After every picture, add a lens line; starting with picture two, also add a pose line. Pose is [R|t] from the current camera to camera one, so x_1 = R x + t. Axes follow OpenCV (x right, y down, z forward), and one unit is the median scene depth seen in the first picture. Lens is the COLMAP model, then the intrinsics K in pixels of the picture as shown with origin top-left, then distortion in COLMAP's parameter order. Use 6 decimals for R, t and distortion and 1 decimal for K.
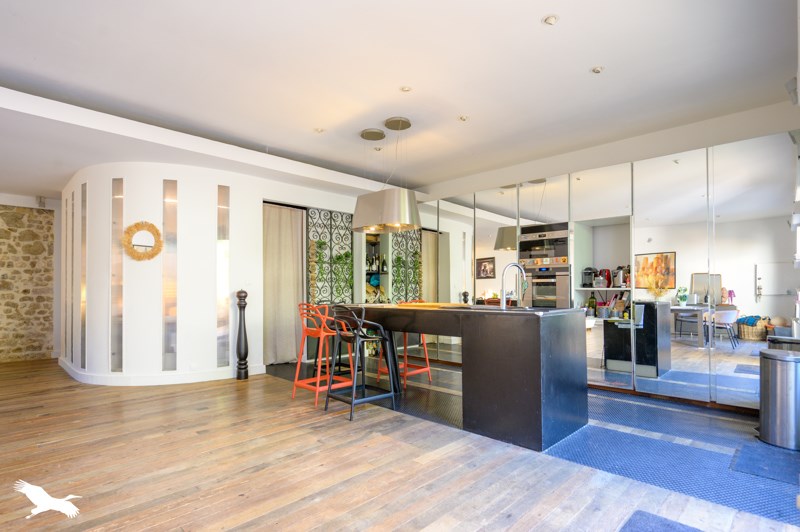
lens RADIAL K [[412.9, 0, 415.1], [0, 412.9, 285.6], [0, 0, 1]] dist [-0.002474, 0.000378]
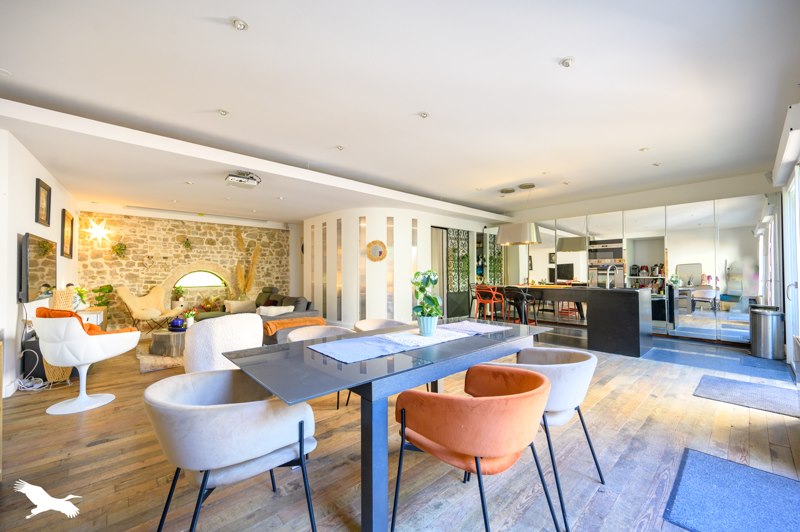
lens RADIAL K [[323.2, 0, 398.5], [0, 323.2, 269.3], [0, 0, 1]] dist [0.001063, -0.000635]
pose [[0.997213, -0.002097, -0.074581, -0.355279], [0.001853, 0.999993, -0.003330, -0.016991], [0.074588, 0.003183, 0.997209, -0.324582]]
